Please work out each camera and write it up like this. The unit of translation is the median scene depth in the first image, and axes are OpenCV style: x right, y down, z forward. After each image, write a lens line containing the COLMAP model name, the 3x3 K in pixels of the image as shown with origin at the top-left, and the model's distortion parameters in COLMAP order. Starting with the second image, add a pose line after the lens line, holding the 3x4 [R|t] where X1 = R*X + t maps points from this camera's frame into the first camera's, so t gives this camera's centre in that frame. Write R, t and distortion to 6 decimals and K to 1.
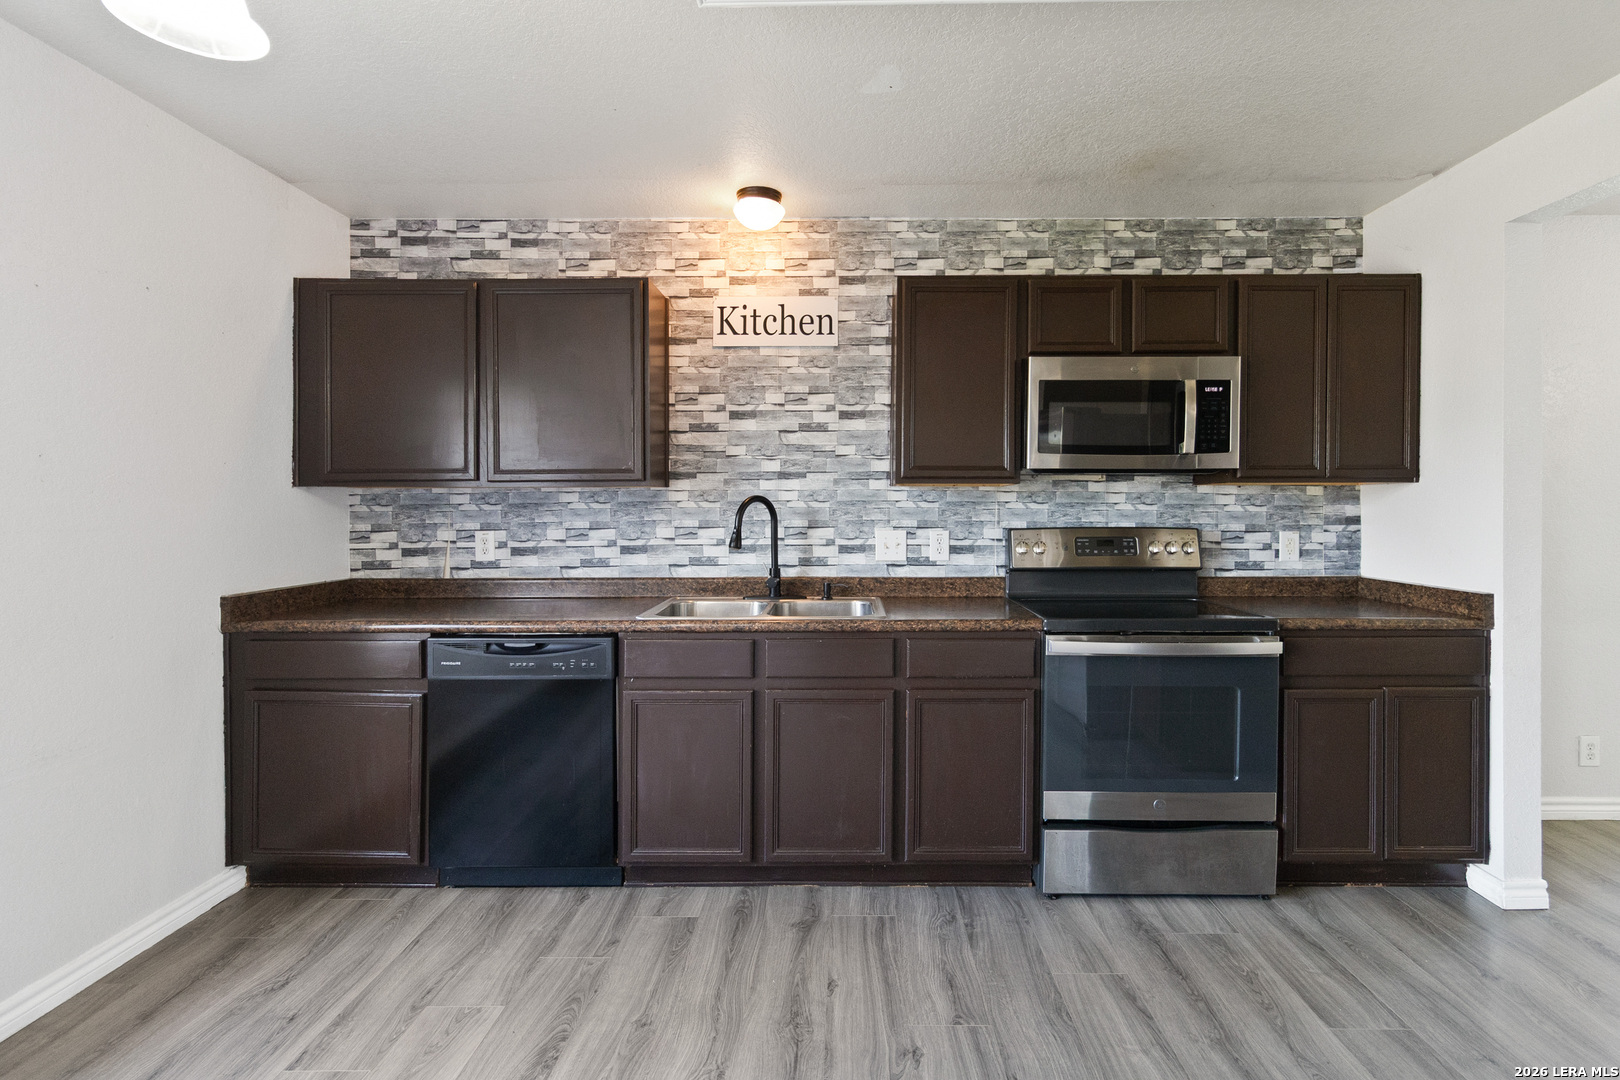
lens RADIAL K [[790.3, 0, 837.2], [0, 790.3, 510.3], [0, 0, 1]] dist [0.001742, 0.000647]
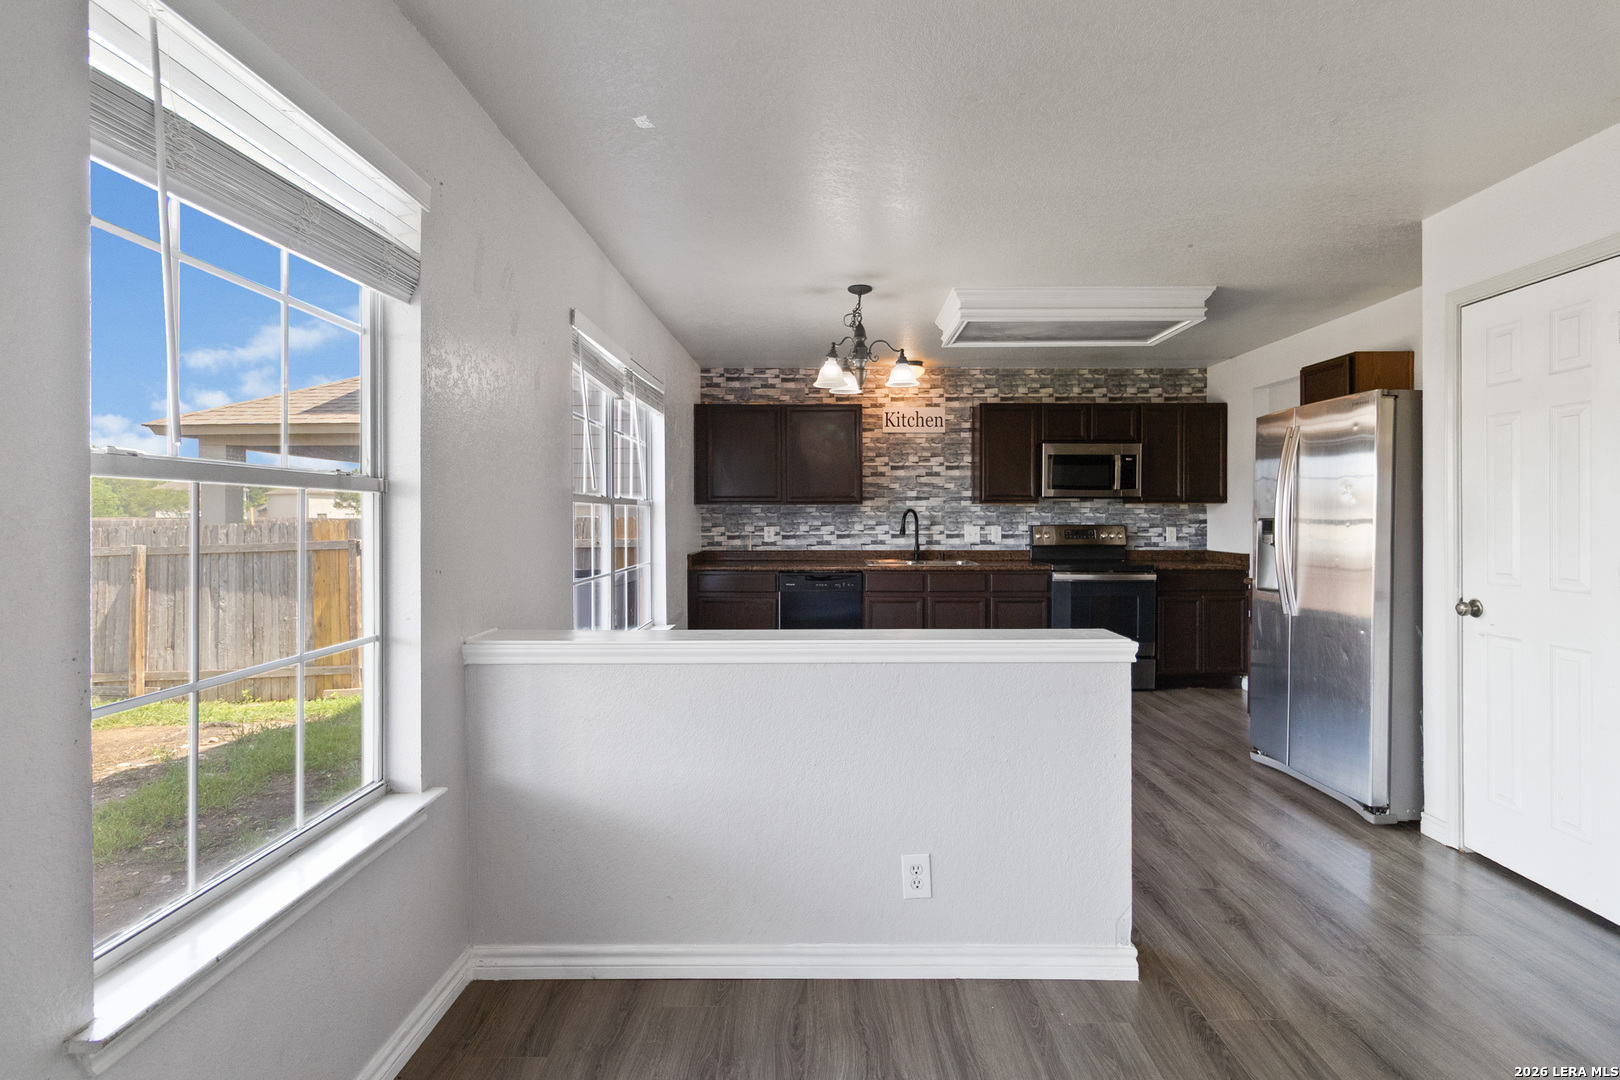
lens RADIAL K [[787.0, 0, 847.6], [0, 787.0, 504.3], [0, 0, 1]] dist [-0.006364, 0.003558]
pose [[0.999197, 0.001743, 0.040026, -0.326035], [-0.001144, 0.999887, -0.014983, 0.000265], [-0.040047, 0.014925, 0.999086, -0.962418]]
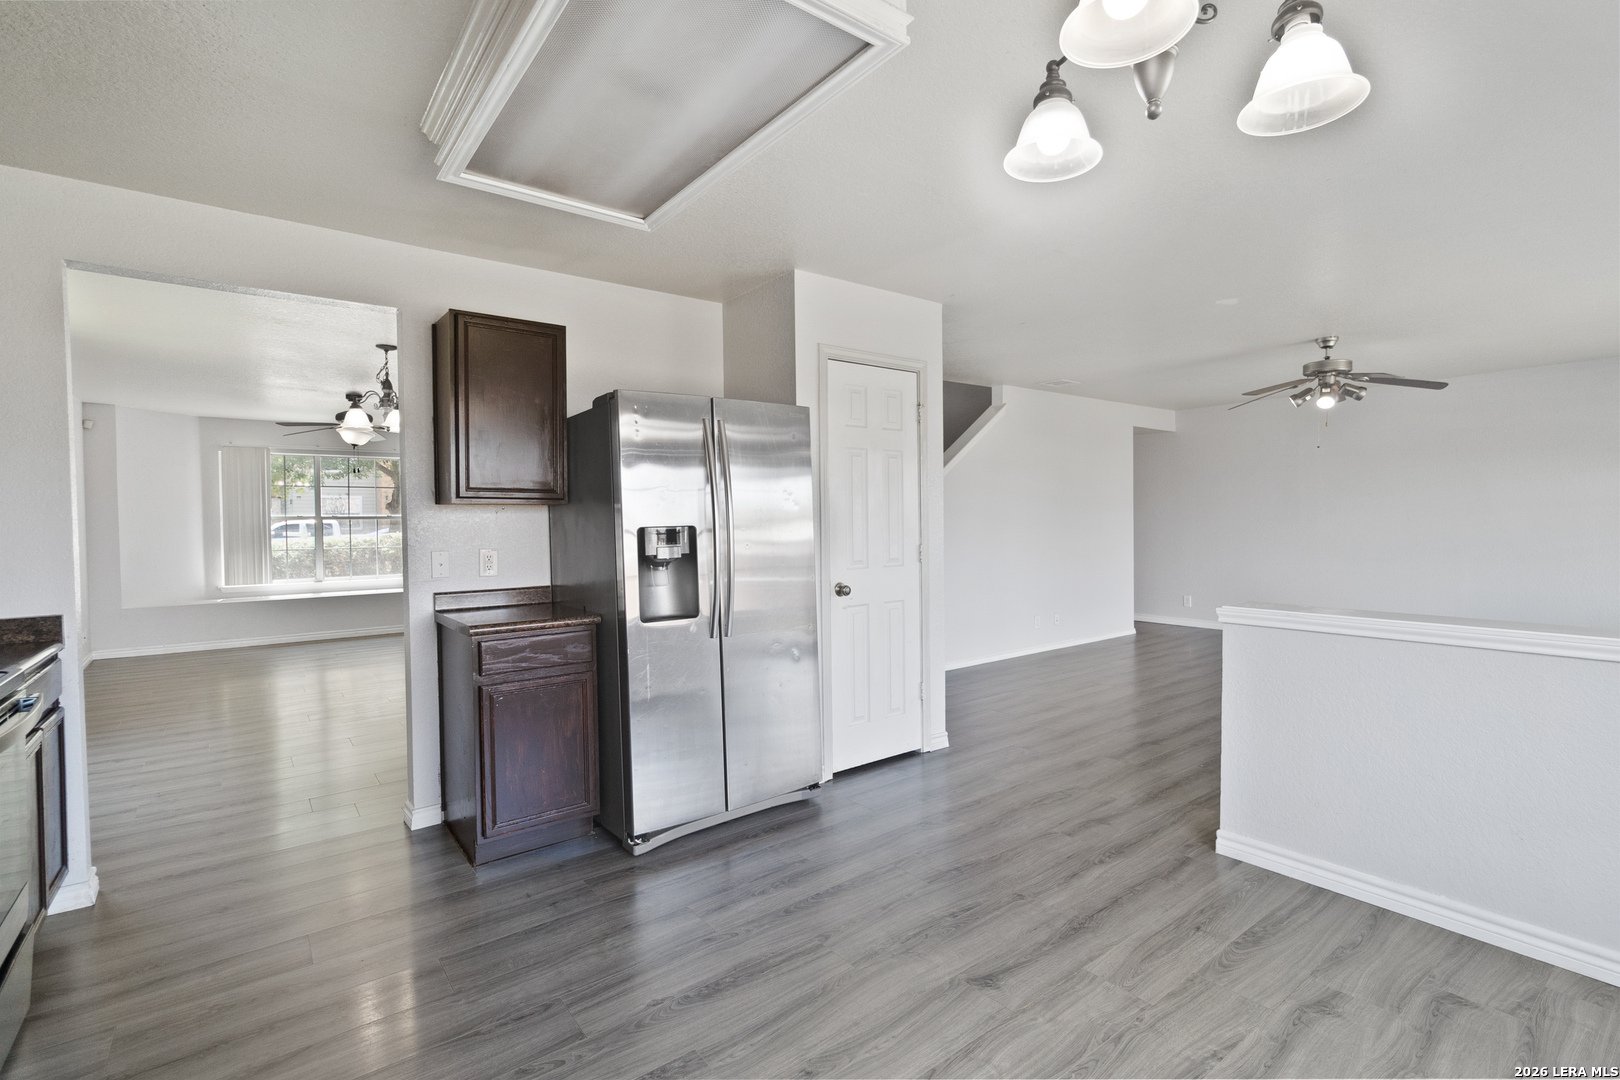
lens RADIAL K [[767.7, 0, 824.3], [0, 767.7, 532.0], [0, 0, 1]] dist [0.002452, 0.000414]
pose [[-0.638112, -0.006276, 0.769918, -0.460350], [0.014302, 0.999698, 0.020002, -0.007703], [-0.769811, 0.023775, -0.637829, 0.678641]]
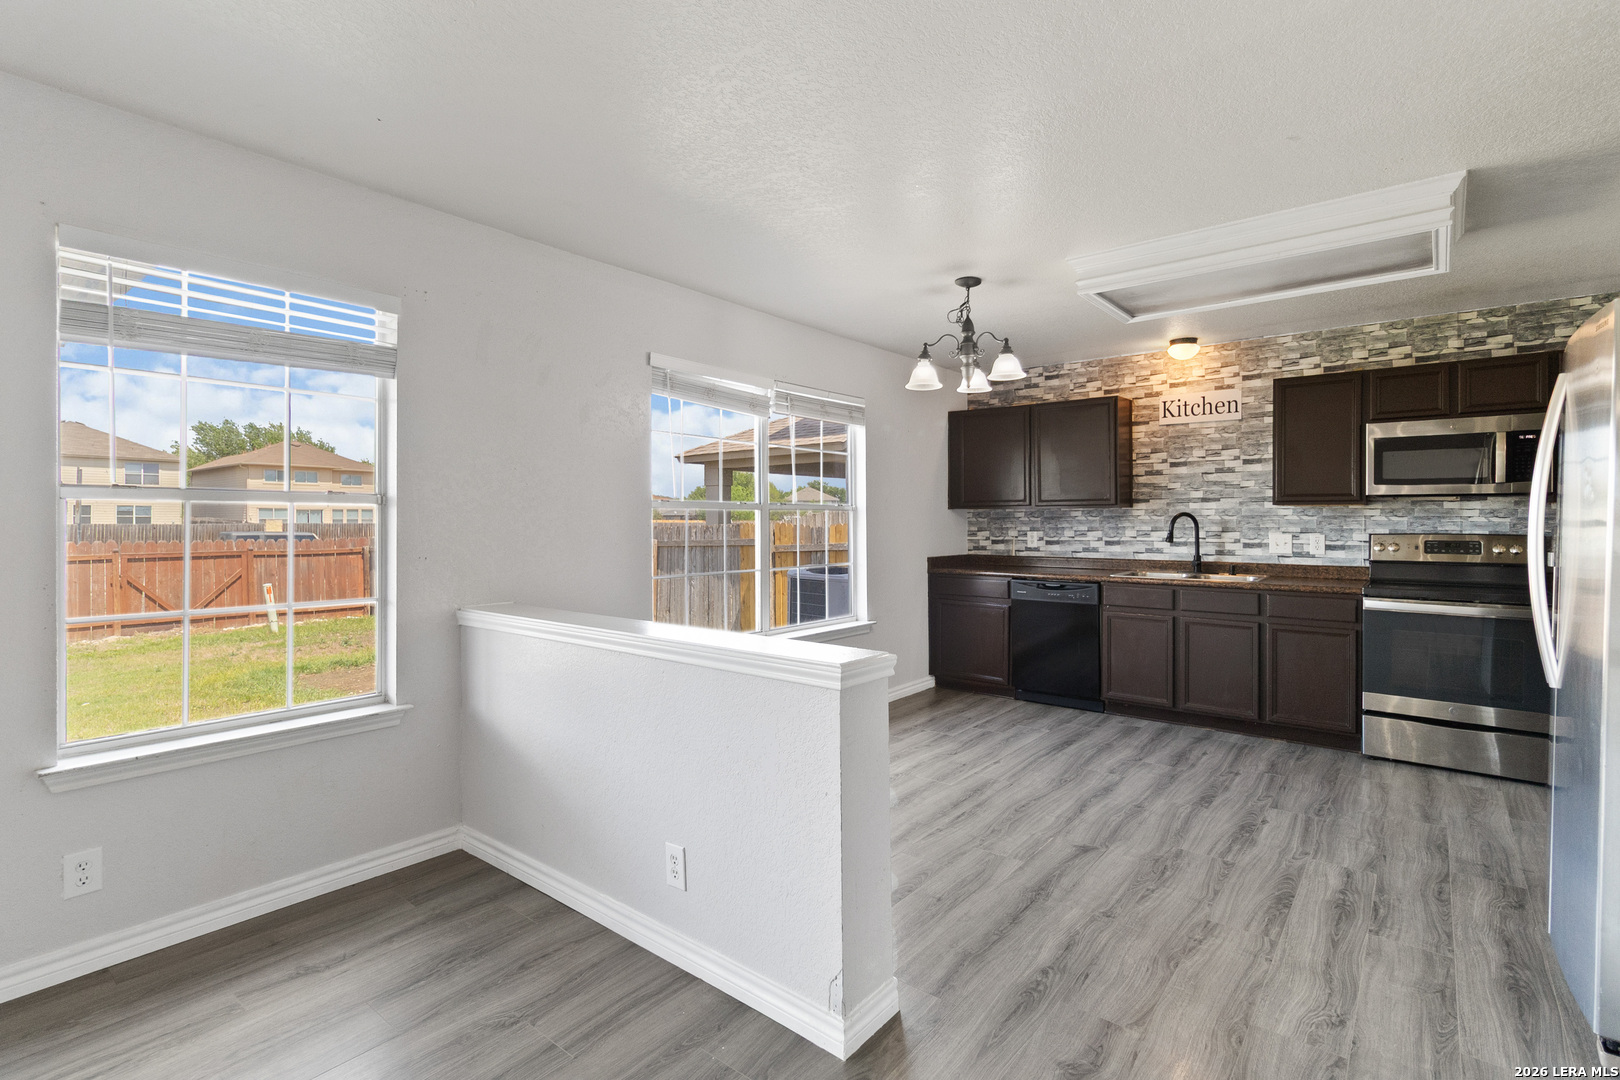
lens RADIAL K [[767.7, 0, 828.8], [0, 767.7, 506.3], [0, 0, 1]] dist [0.002452, 0.000414]
pose [[0.802519, -0.008152, -0.596571, 0.262565], [-0.002133, 0.999861, -0.016531, -0.002314], [0.596623, 0.014539, 0.802390, -0.769577]]
